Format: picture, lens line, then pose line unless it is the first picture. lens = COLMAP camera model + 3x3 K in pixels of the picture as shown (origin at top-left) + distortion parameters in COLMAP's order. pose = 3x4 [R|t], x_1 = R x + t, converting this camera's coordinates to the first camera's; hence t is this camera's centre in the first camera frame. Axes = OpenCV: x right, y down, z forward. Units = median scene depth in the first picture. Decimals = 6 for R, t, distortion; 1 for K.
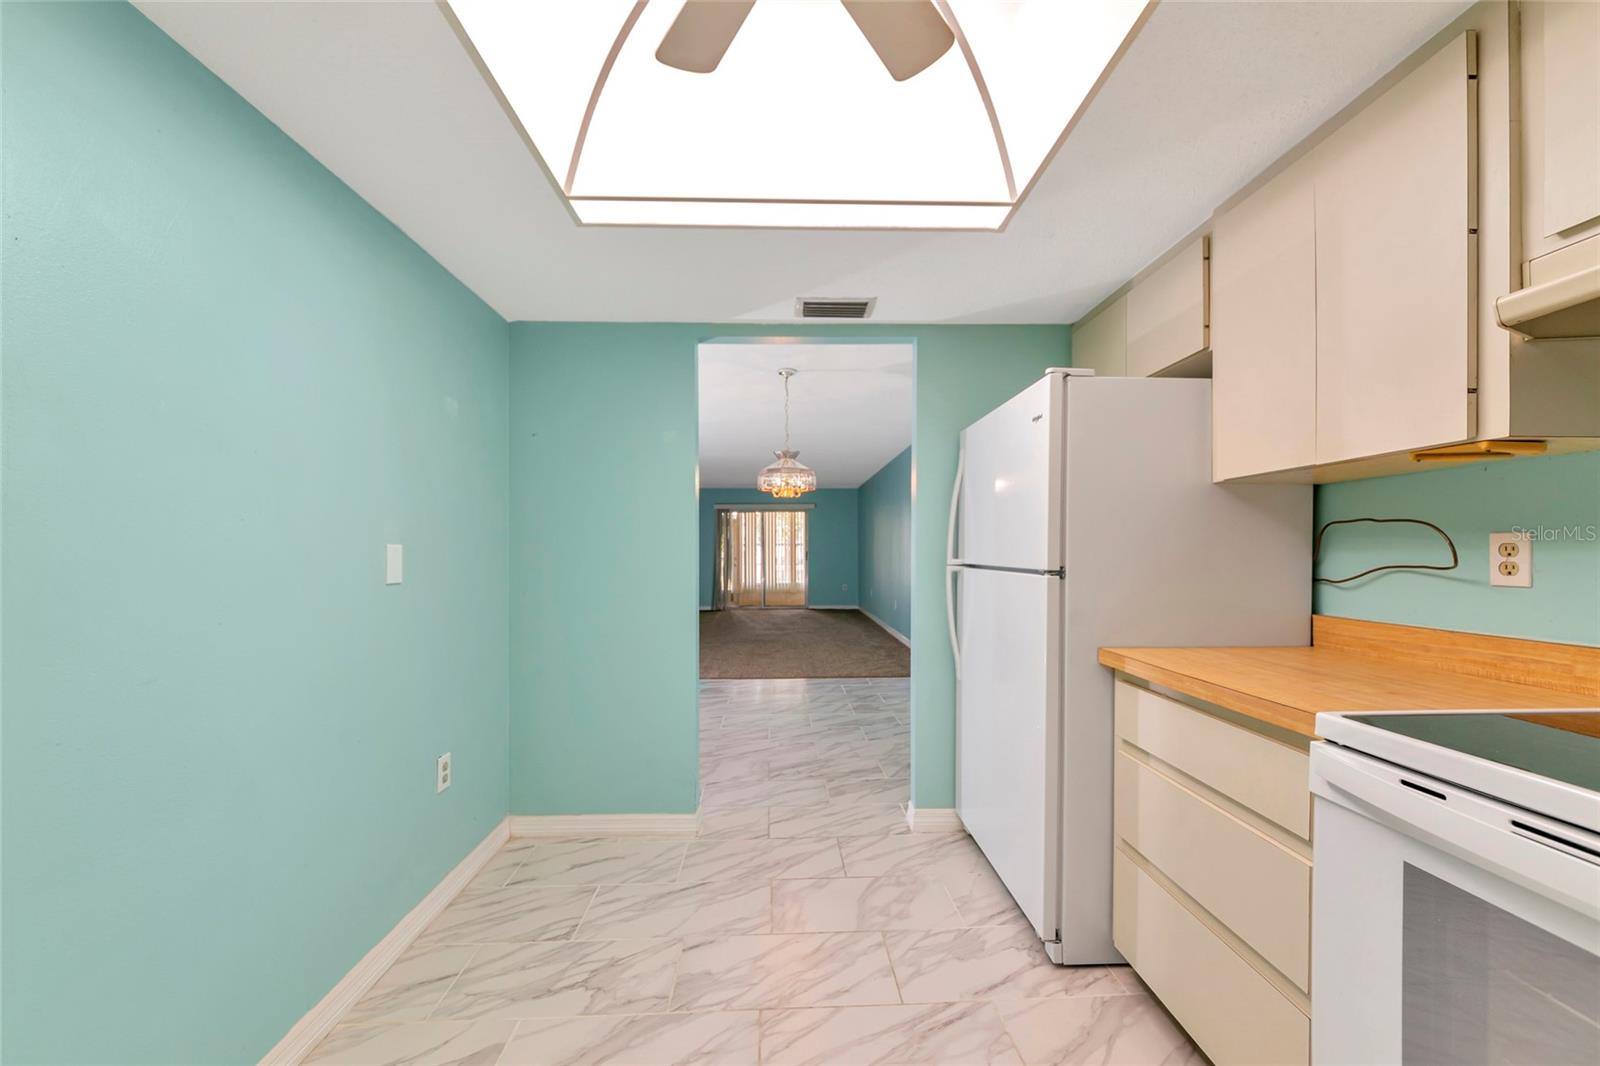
lens RADIAL K [[594.6, 0, 800.1], [0, 594.6, 550.4], [0, 0, 1]] dist [-0.006663, -0.000001]
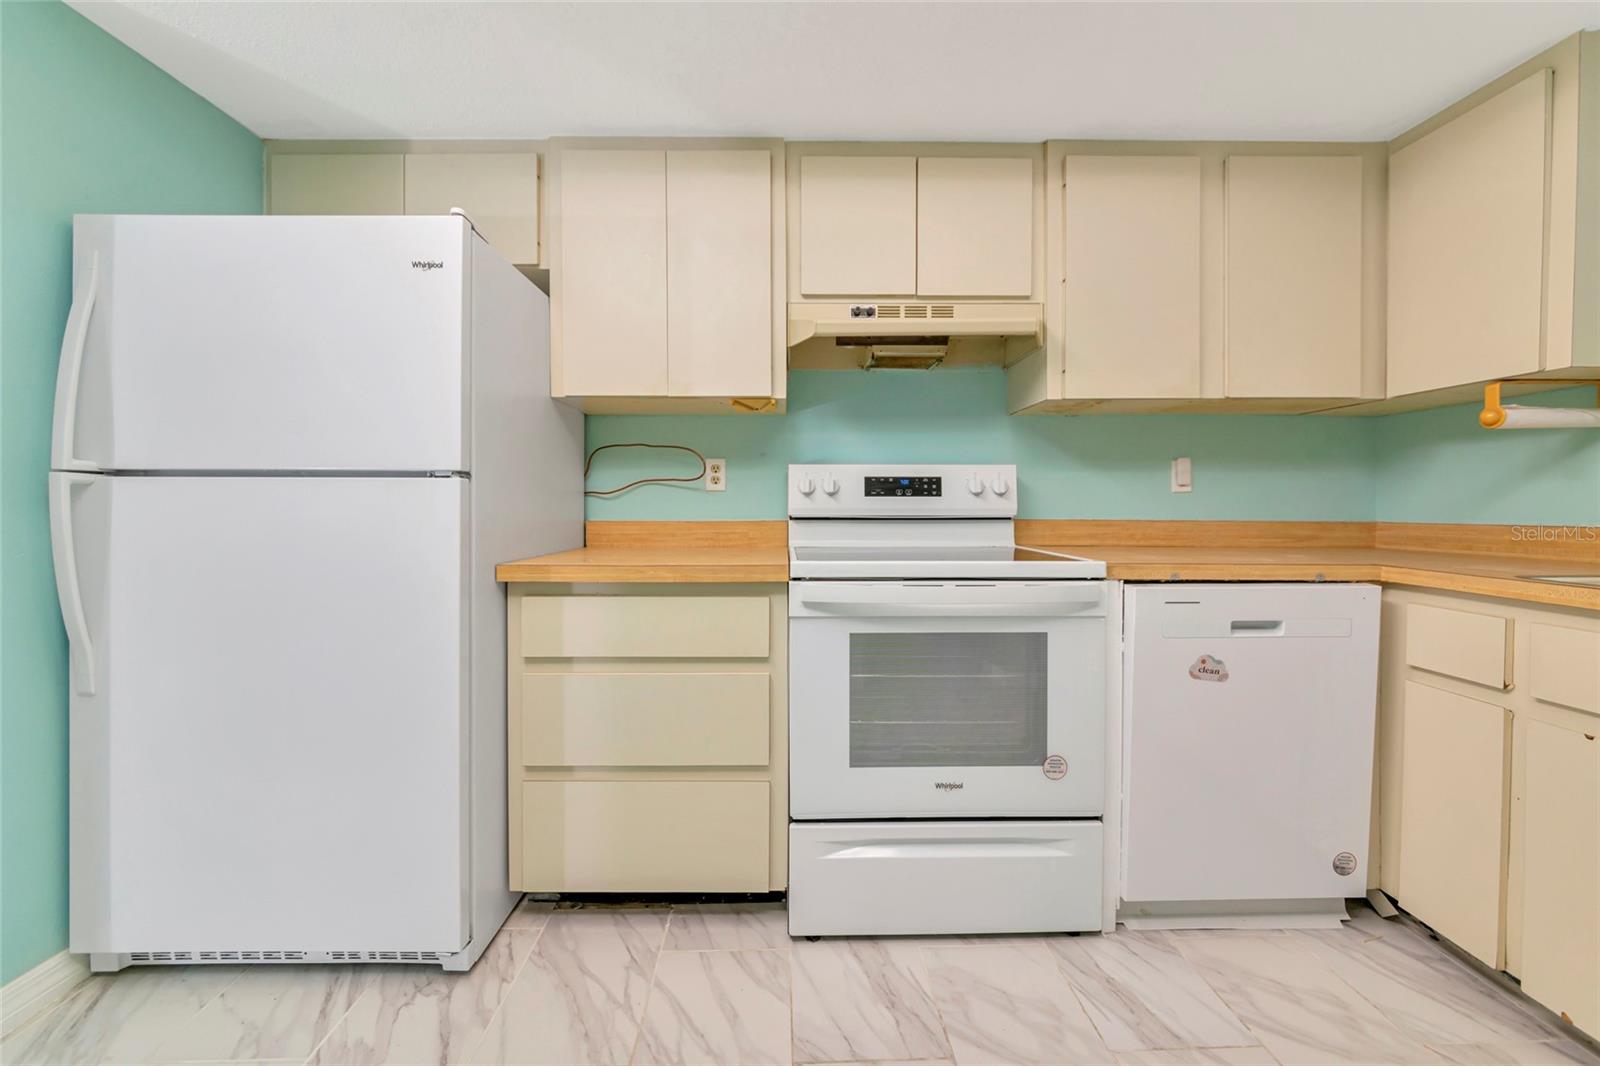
lens RADIAL K [[594.6, 0, 793.9], [0, 594.6, 508.9], [0, 0, 1]] dist [-0.006663, -0.000001]
pose [[0.021756, -0.000202, 0.999763, -0.345095], [-0.003724, 0.999993, 0.000283, 0.082477], [-0.999756, -0.003729, 0.021756, 0.552371]]
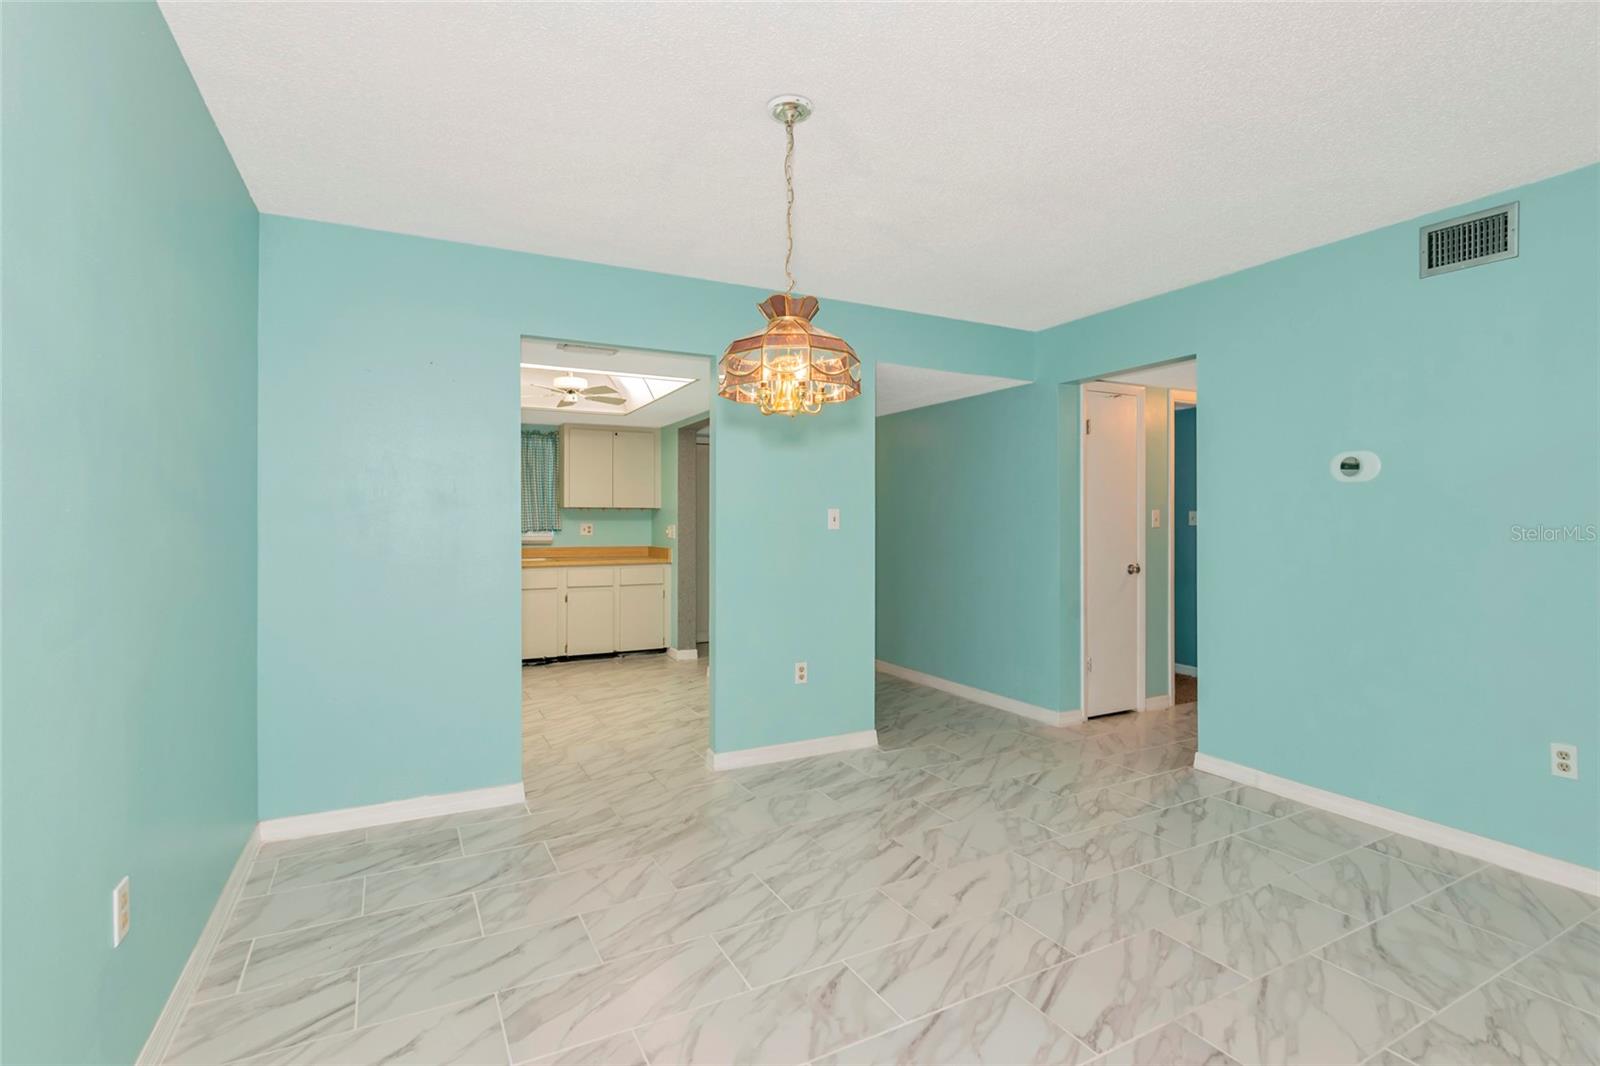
lens RADIAL K [[748.1, 0, 792.7], [0, 748.1, 519.8], [0, 0, 1]] dist [-0.000985, 0.001553]
pose [[-0.903688, -0.000074, -0.428191, 0.493774], [0.000983, 0.999997, -0.002247, -0.038742], [0.428190, -0.002452, -0.903685, 3.689410]]
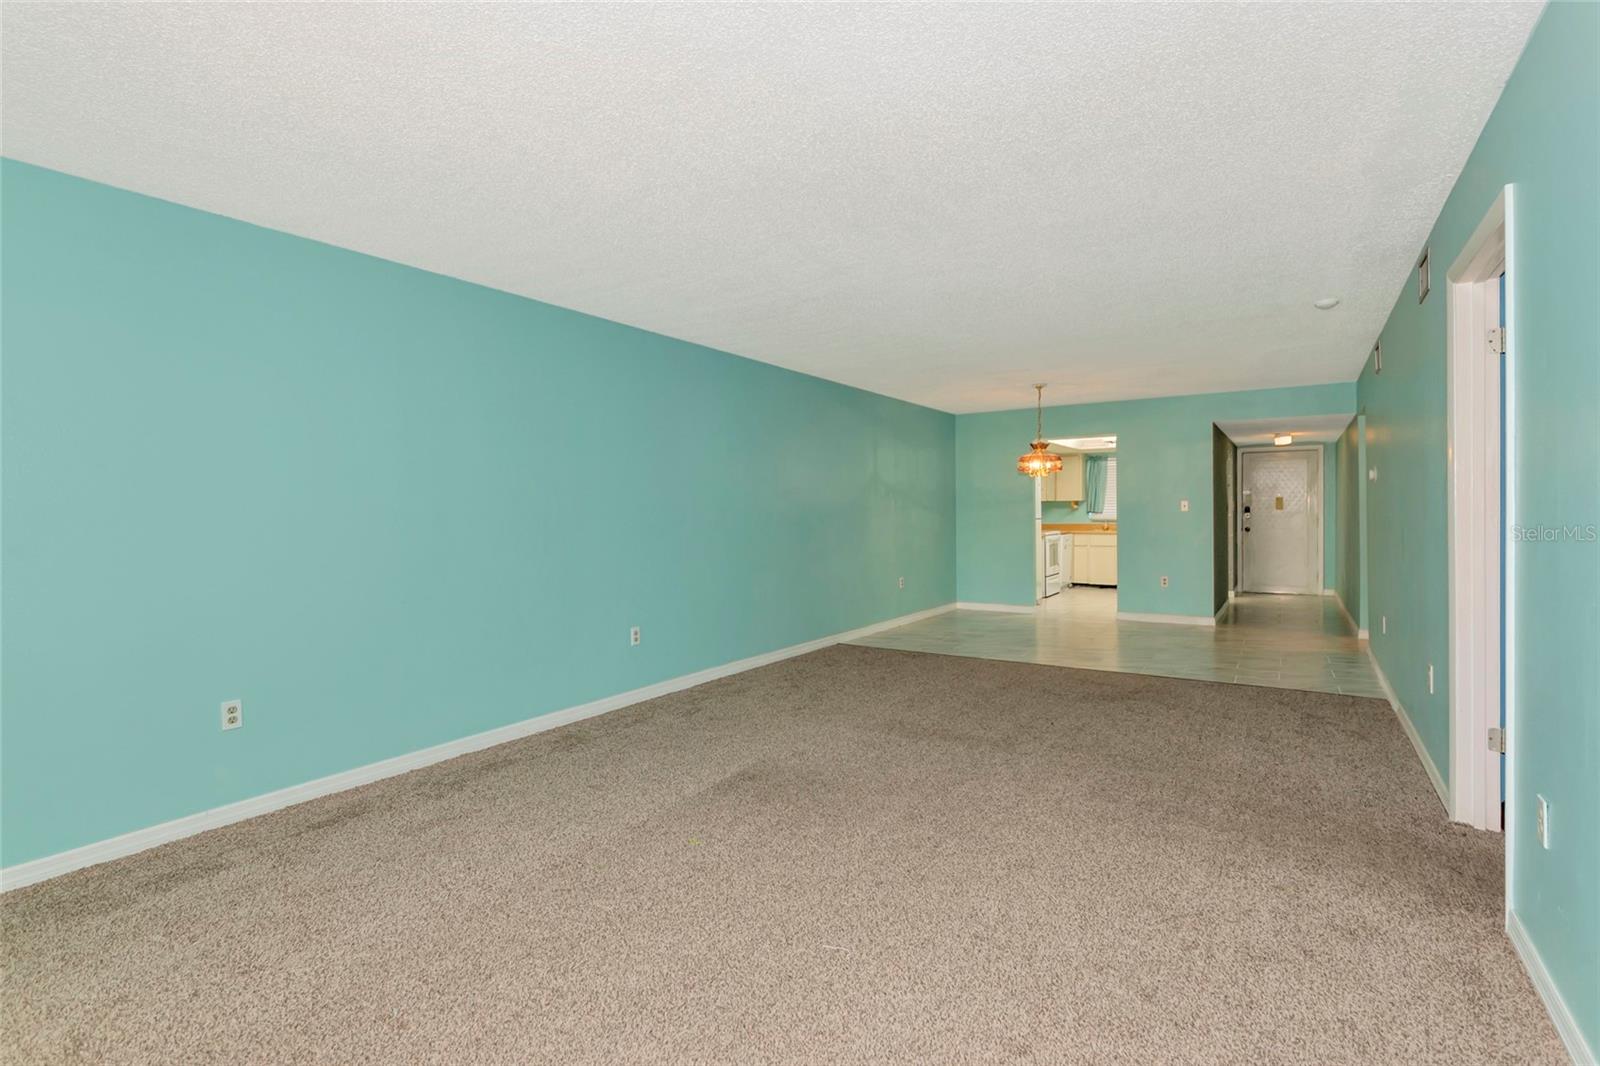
lens RADIAL K [[748.1, 0, 804.1], [0, 748.1, 523.9], [0, 0, 1]] dist [-0.000985, 0.001553]
pose [[-0.819357, 0.003288, 0.573274, -1.427237], [0.013114, 0.999829, 0.013009, -0.026518], [-0.573134, 0.018177, -0.819260, 6.898786]]
